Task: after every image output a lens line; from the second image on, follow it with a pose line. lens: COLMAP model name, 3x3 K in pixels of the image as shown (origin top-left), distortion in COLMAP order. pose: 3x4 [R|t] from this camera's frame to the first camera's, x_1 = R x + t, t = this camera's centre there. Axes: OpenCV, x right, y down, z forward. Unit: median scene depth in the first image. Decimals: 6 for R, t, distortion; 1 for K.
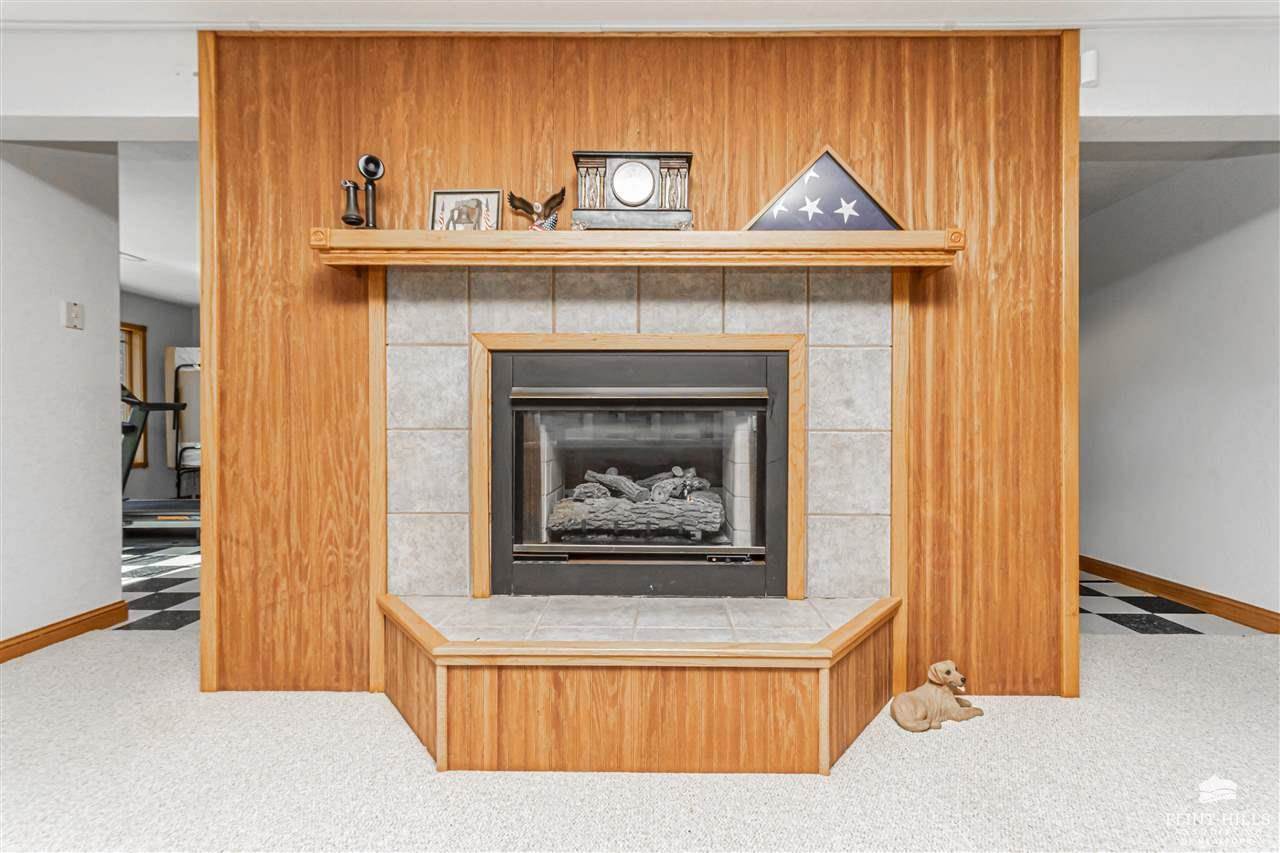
lens RADIAL K [[558.2, 0, 648.2], [0, 558.2, 427.0], [0, 0, 1]] dist [0.001607, 0.000363]
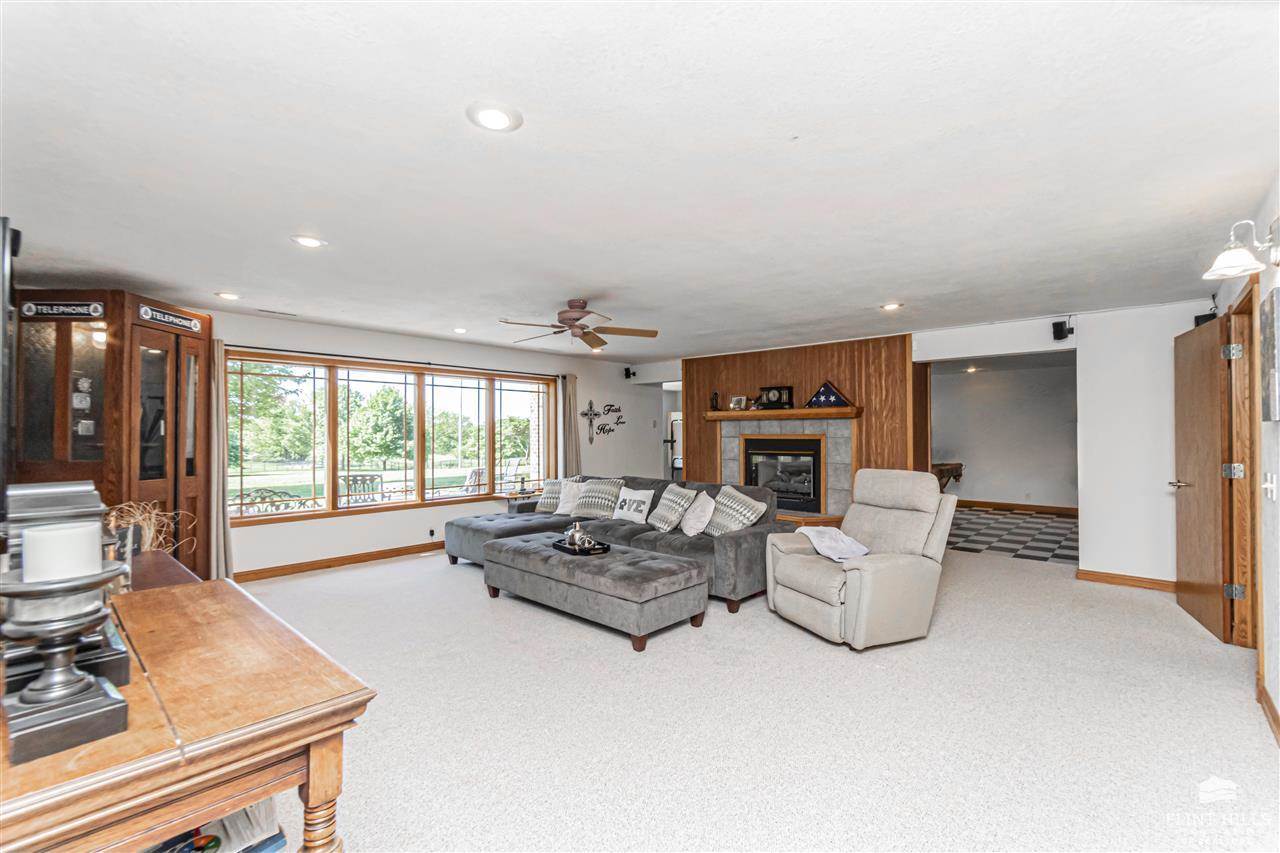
lens RADIAL K [[558.2, 0, 648.2], [0, 558.2, 427.0], [0, 0, 1]] dist [0.001607, 0.000363]
pose [[0.746474, -0.011101, -0.665322, 1.691462], [0.000661, 0.999873, -0.015942, -0.156381], [0.665414, 0.011461, 0.746386, -2.164185]]
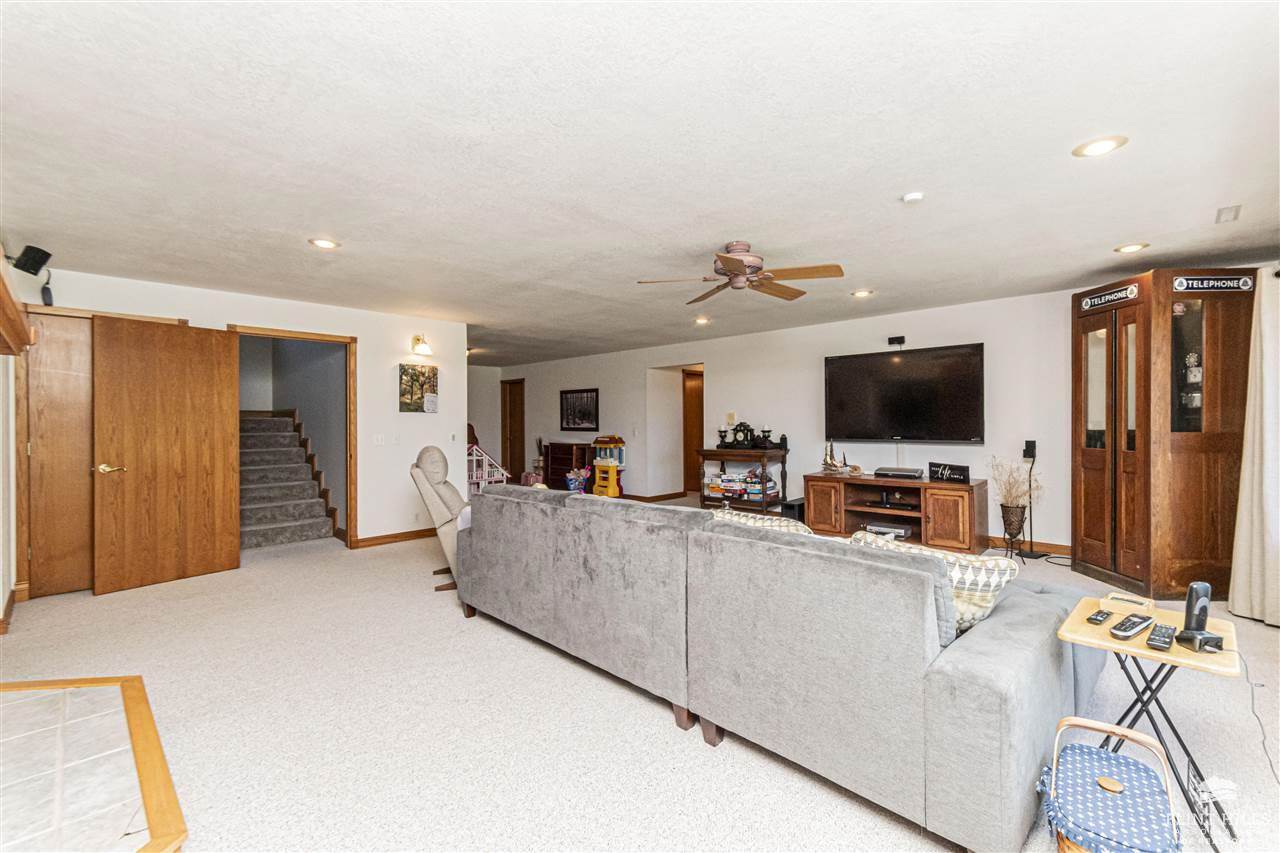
lens RADIAL K [[558.2, 0, 648.2], [0, 558.2, 427.0], [0, 0, 1]] dist [0.001607, 0.000363]
pose [[-0.728338, -0.001513, 0.685216, -1.019212], [0.006341, 0.999940, 0.008948, -0.118466], [-0.685188, 0.010863, -0.728285, 0.849840]]
